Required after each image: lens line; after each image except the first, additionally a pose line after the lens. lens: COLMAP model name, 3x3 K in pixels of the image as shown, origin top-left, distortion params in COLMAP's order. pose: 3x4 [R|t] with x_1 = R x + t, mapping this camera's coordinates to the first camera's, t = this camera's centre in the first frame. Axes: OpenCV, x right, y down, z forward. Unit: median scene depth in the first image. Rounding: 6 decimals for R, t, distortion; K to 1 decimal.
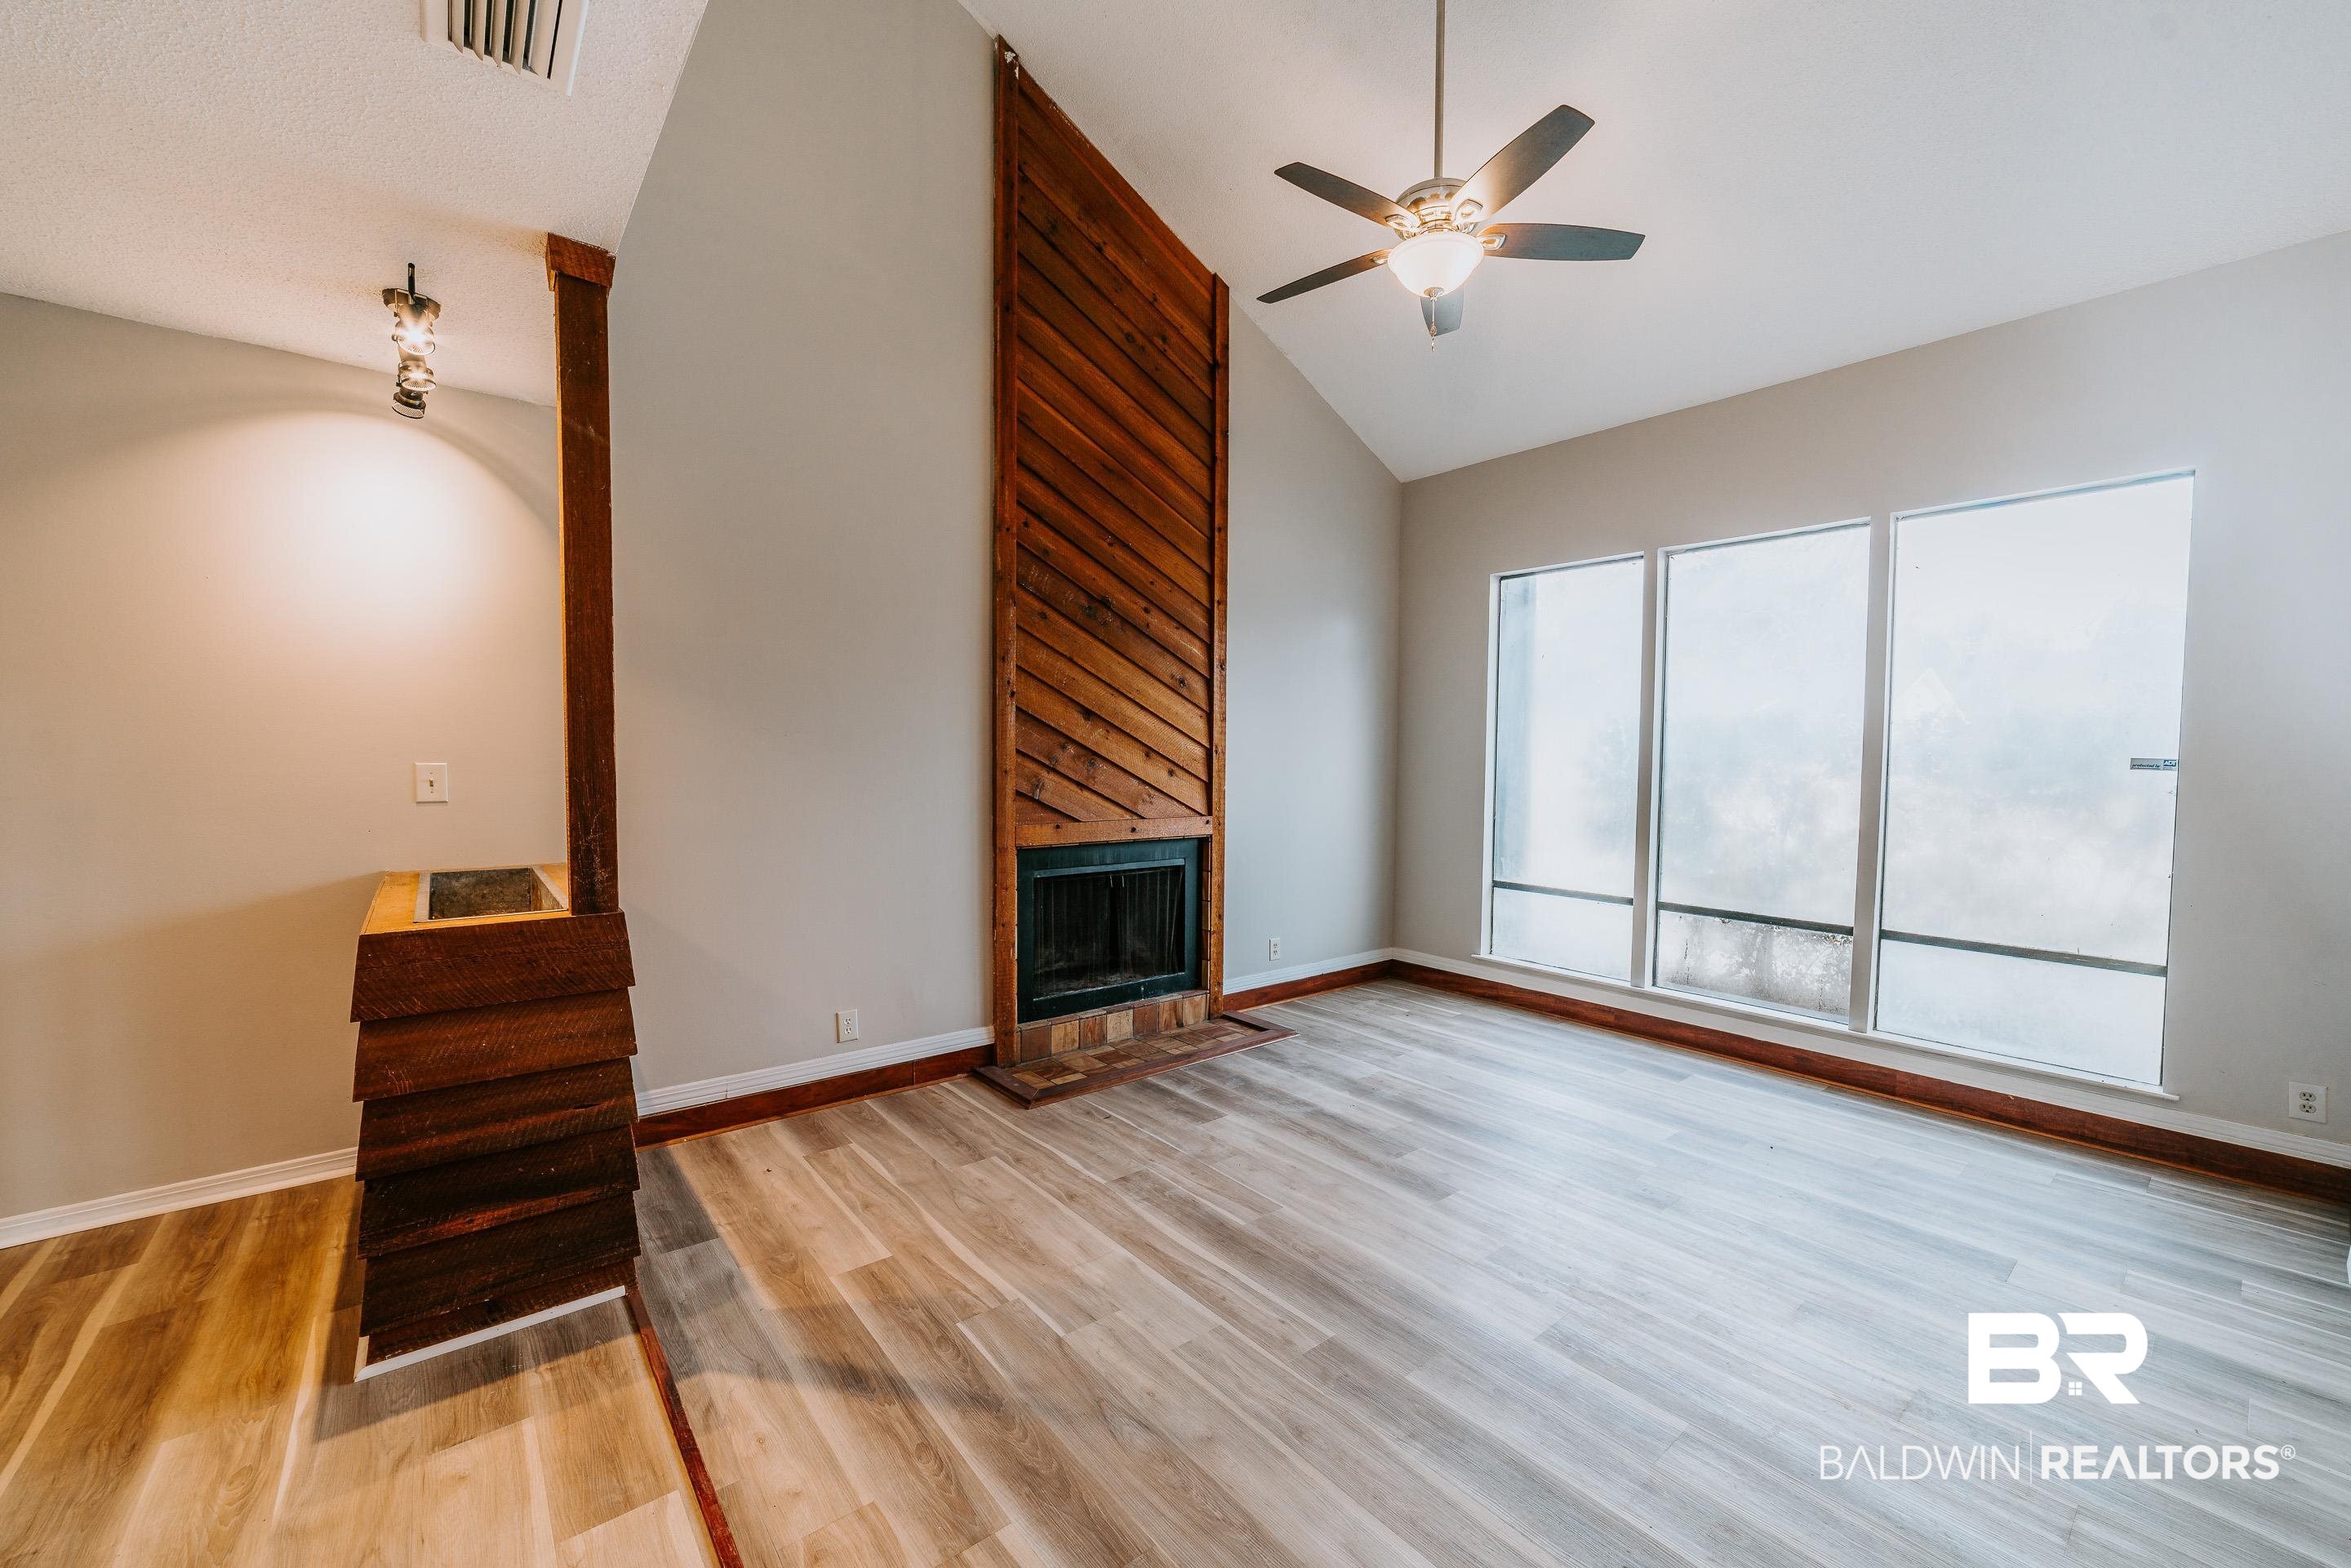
lens RADIAL K [[934.9, 0, 1174.8], [0, 934.9, 785.2], [0, 0, 1]] dist [-0.015082, 0.004942]
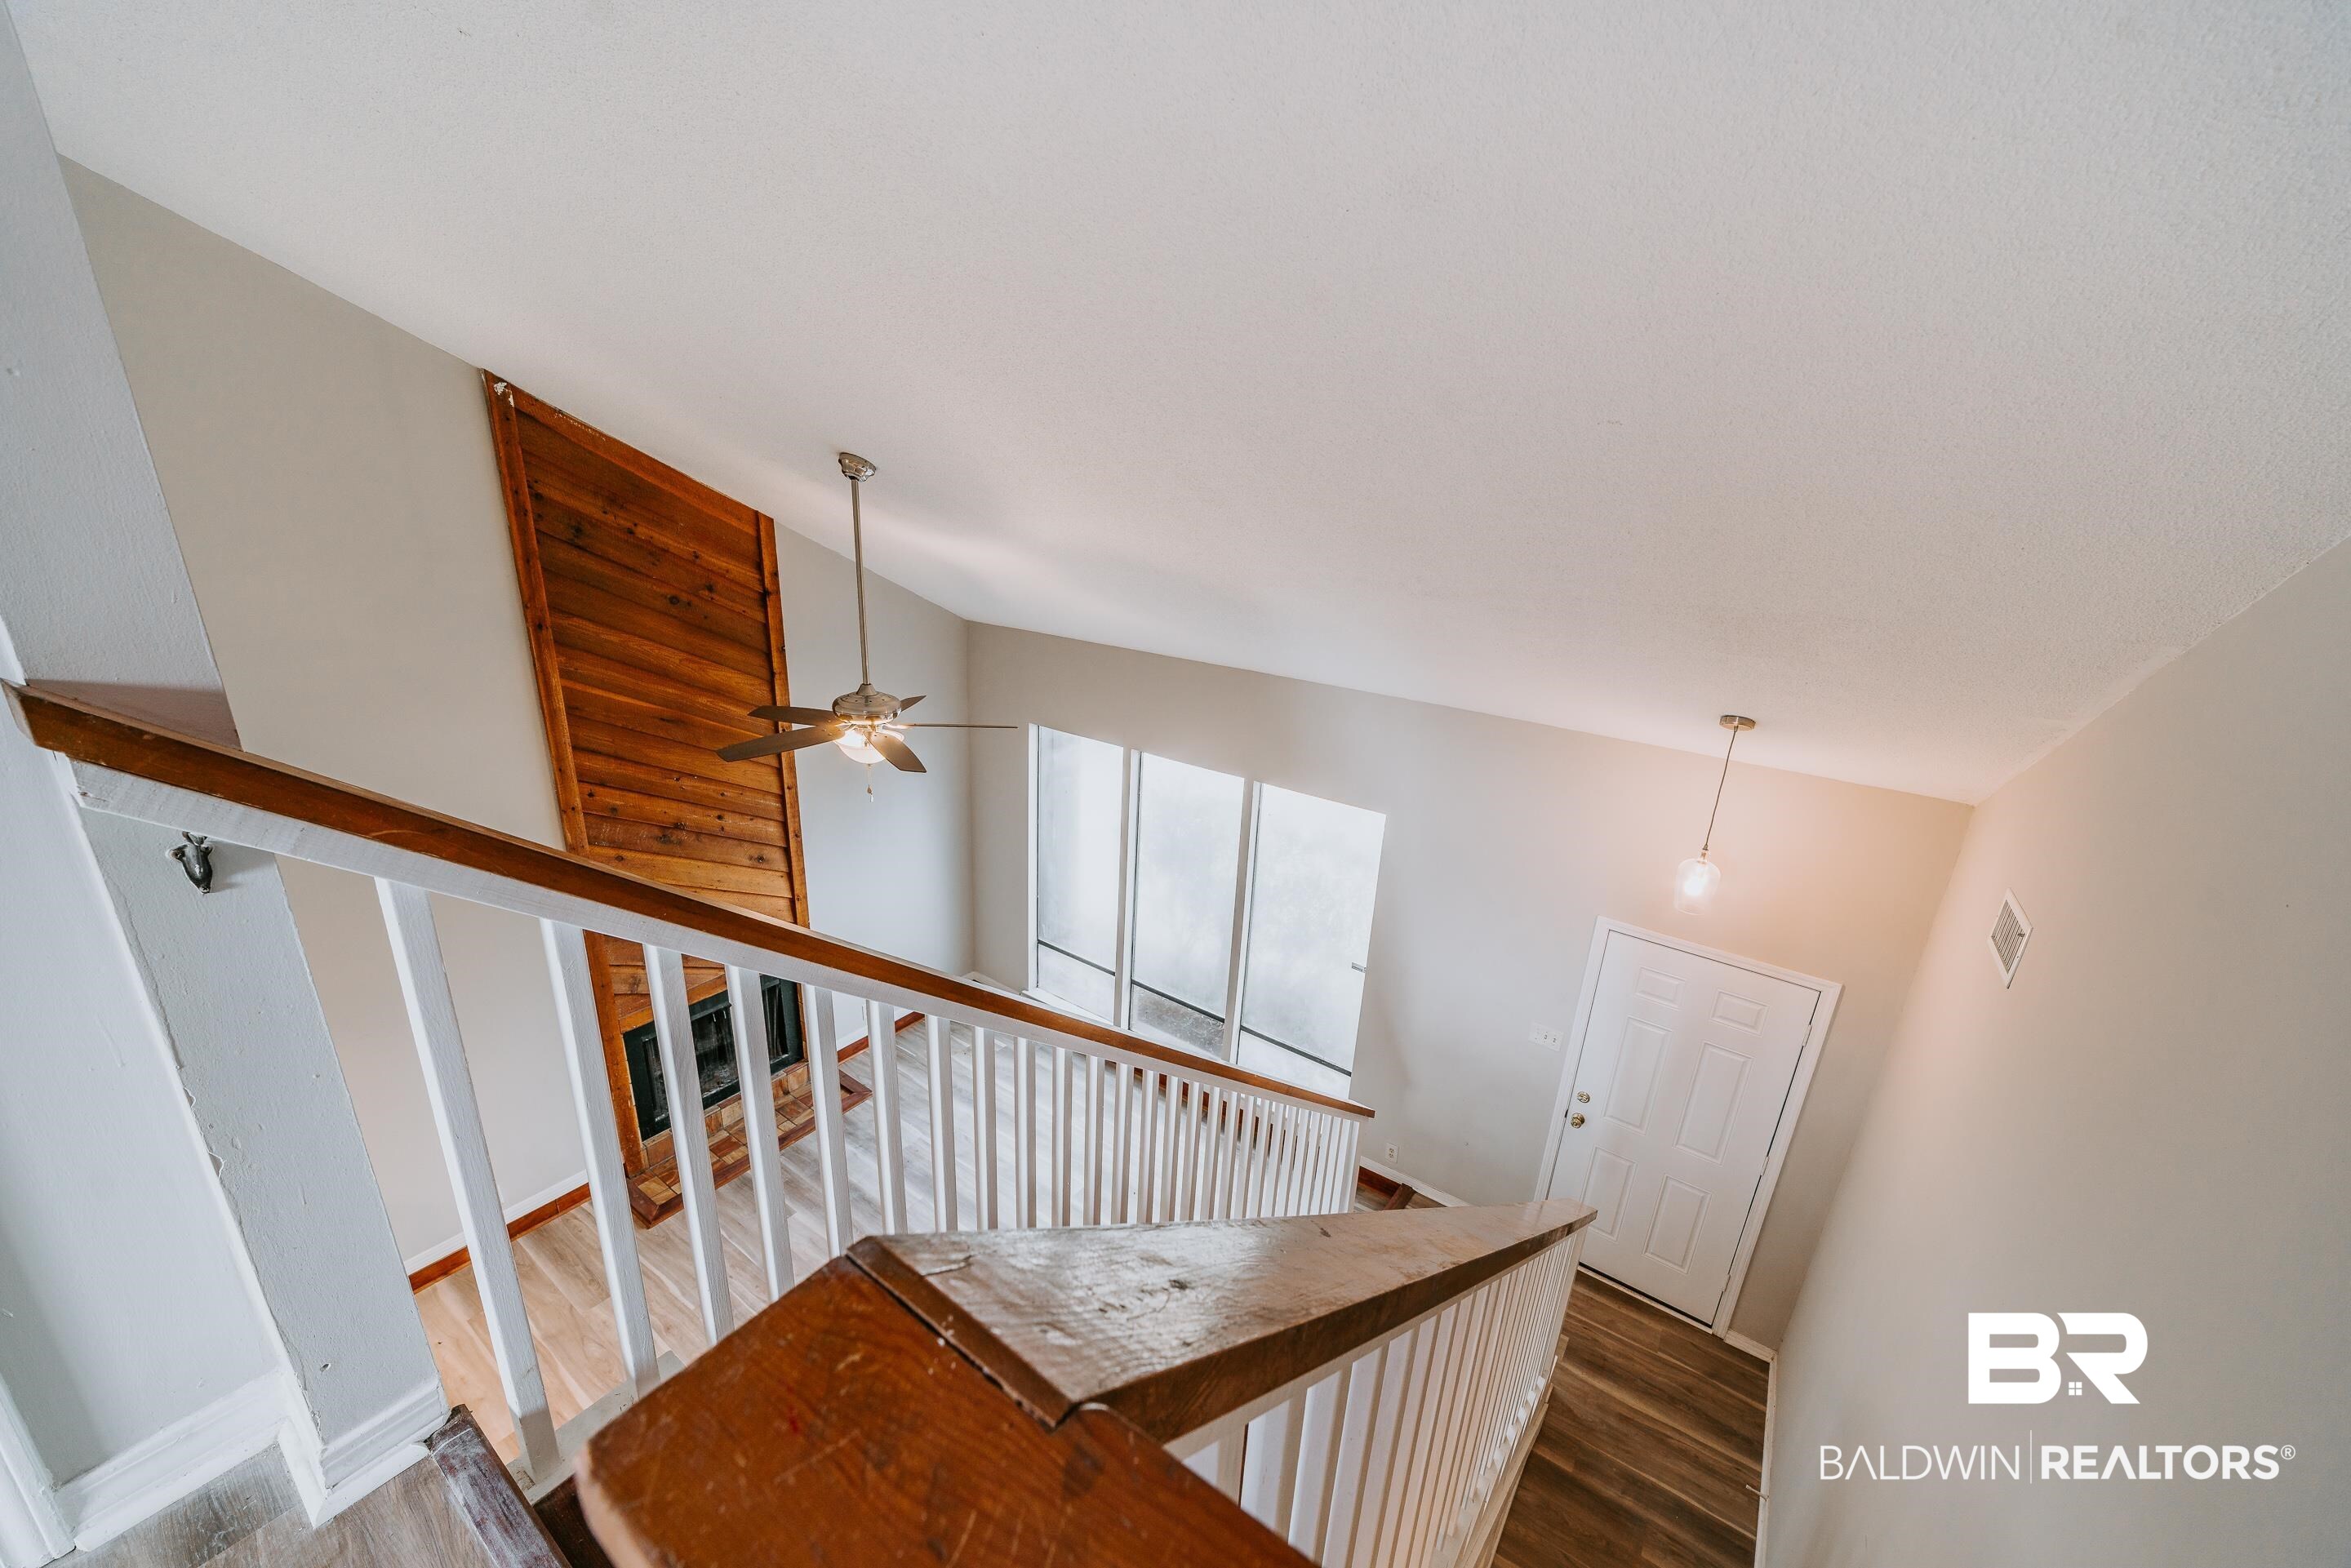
lens RADIAL K [[899.4, 0, 1174.9], [0, 899.4, 786.6], [0, 0, 1]] dist [-0.014209, 0.004616]
pose [[0.961318, -0.051071, 0.270664, 0.247168], [-0.029267, 0.958158, 0.284740, -0.628338], [-0.273881, -0.281647, 0.919600, -0.253610]]
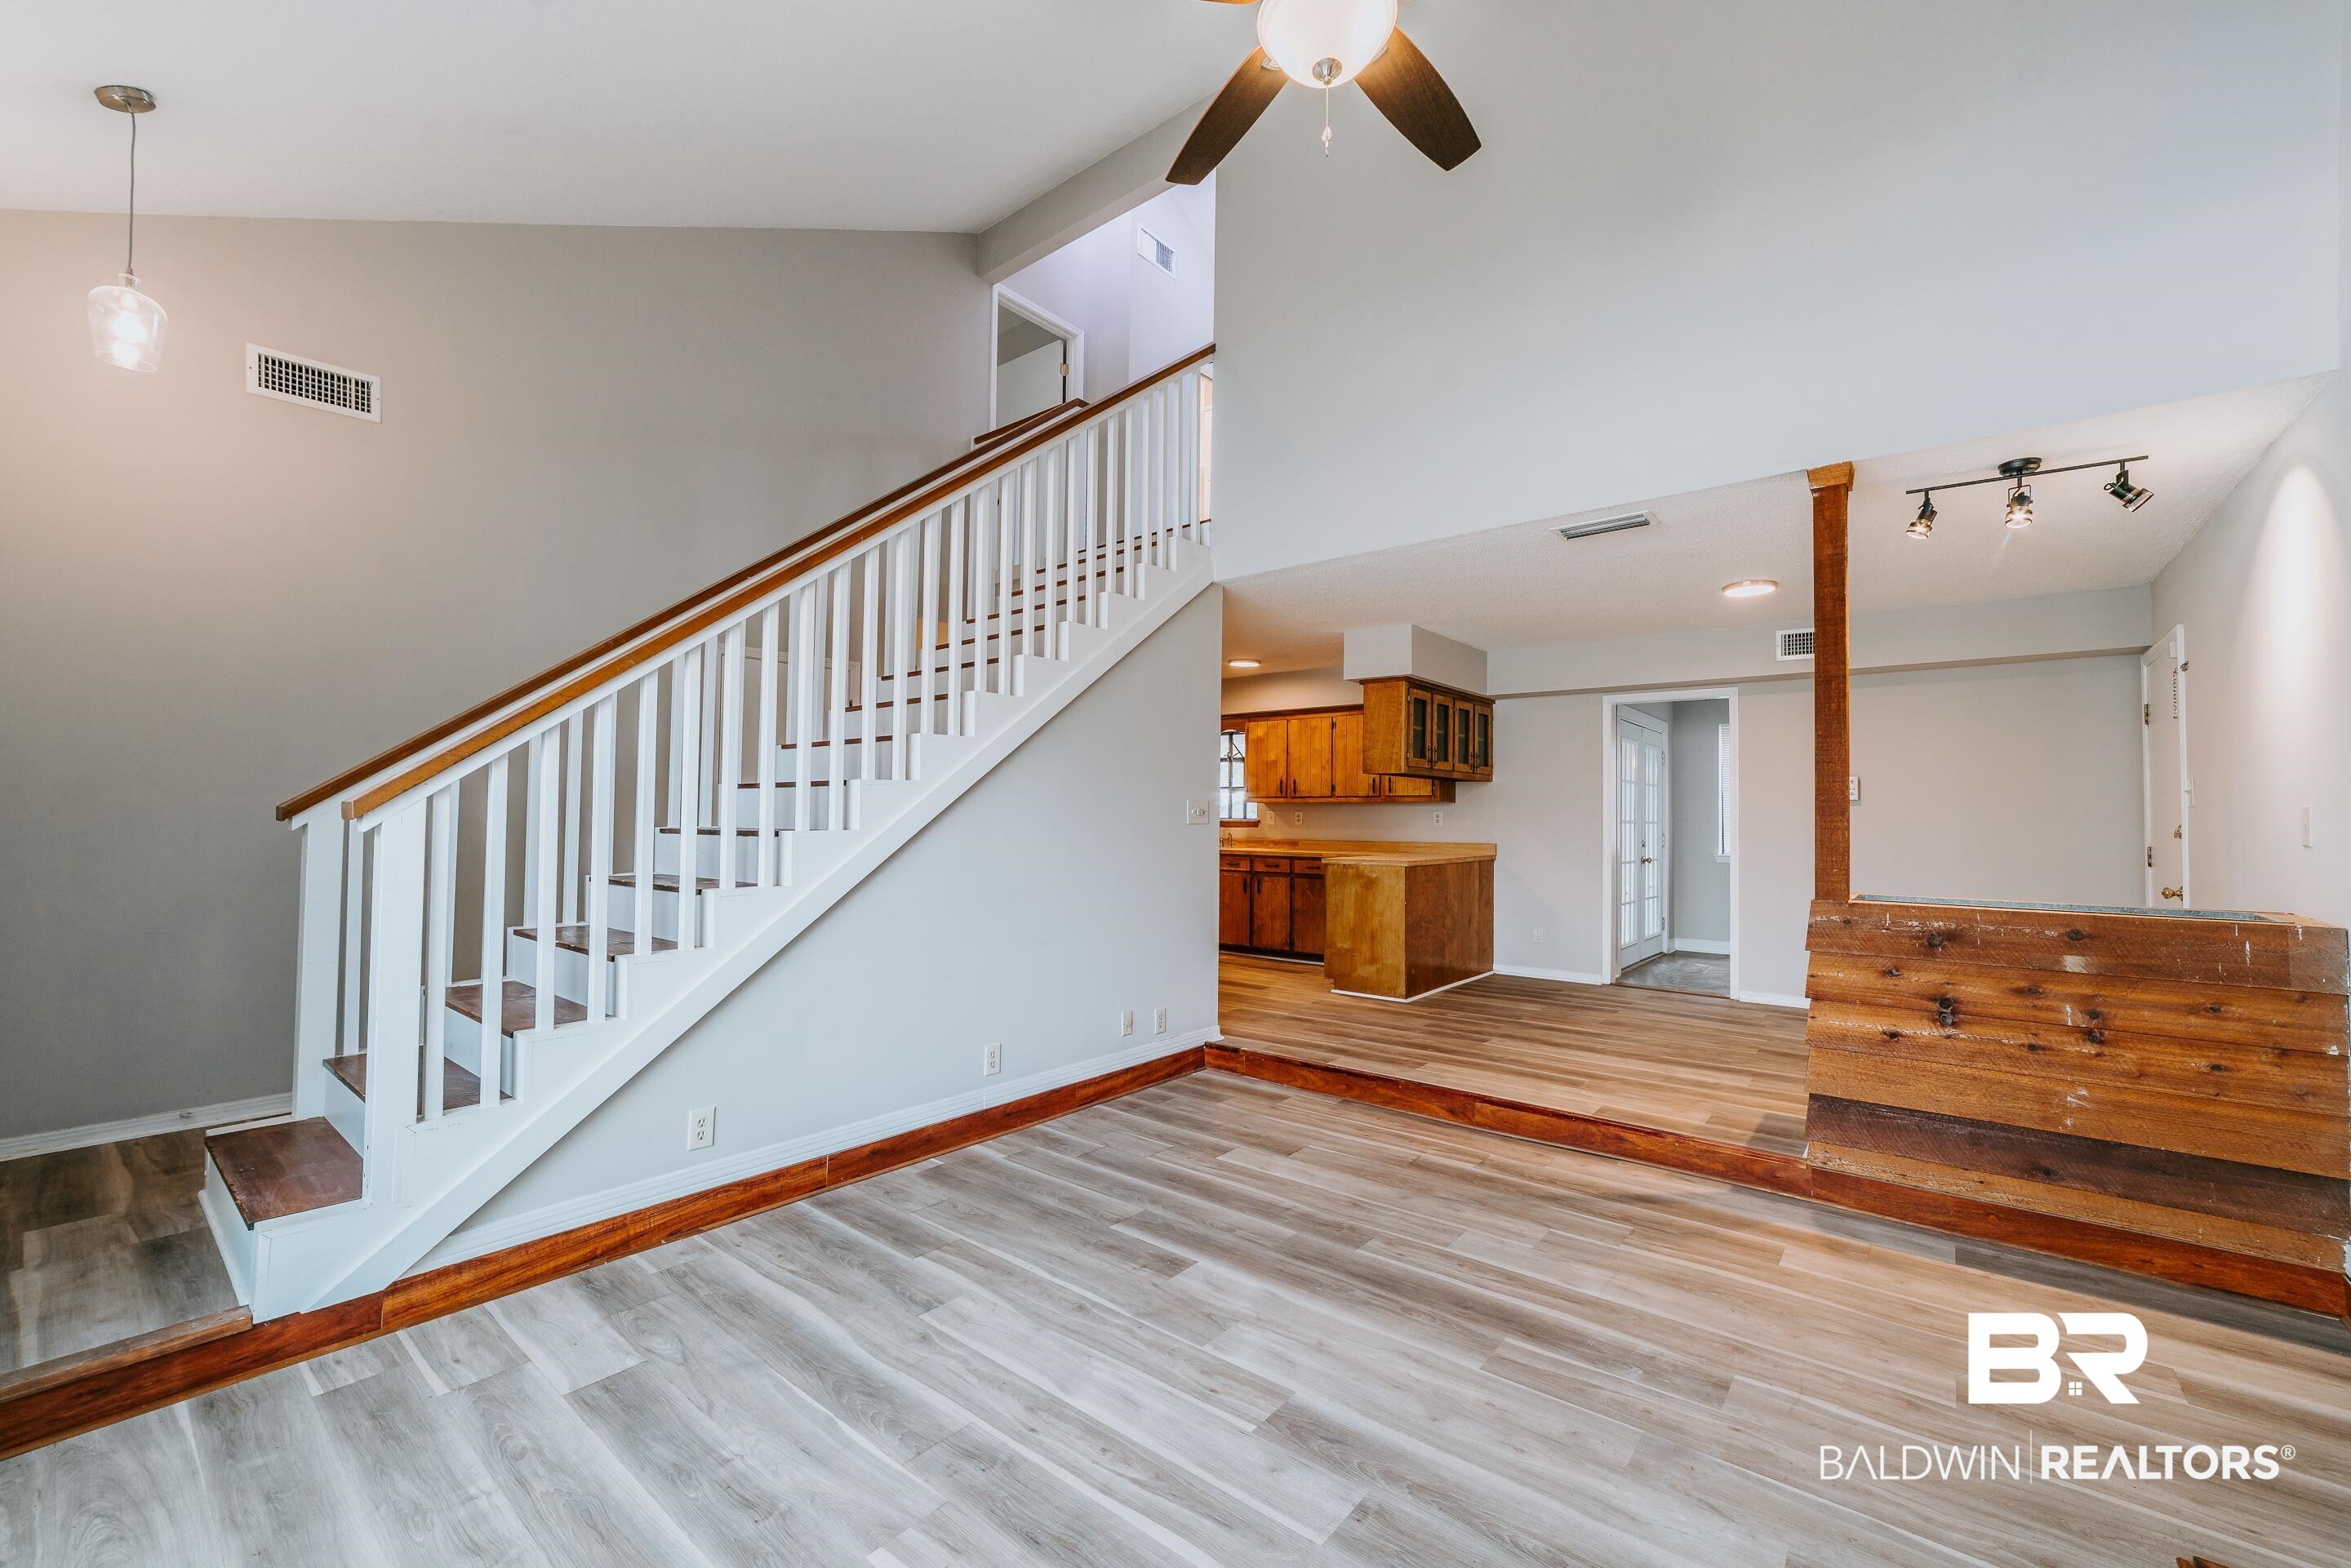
lens RADIAL K [[934.9, 0, 1184.0], [0, 934.9, 787.8], [0, 0, 1]] dist [-0.015082, 0.004942]
pose [[-0.978898, -0.025898, -0.202700, 0.357397], [-0.027244, 0.999621, 0.003855, -0.010043], [0.202523, 0.009296, -0.979233, 1.166589]]
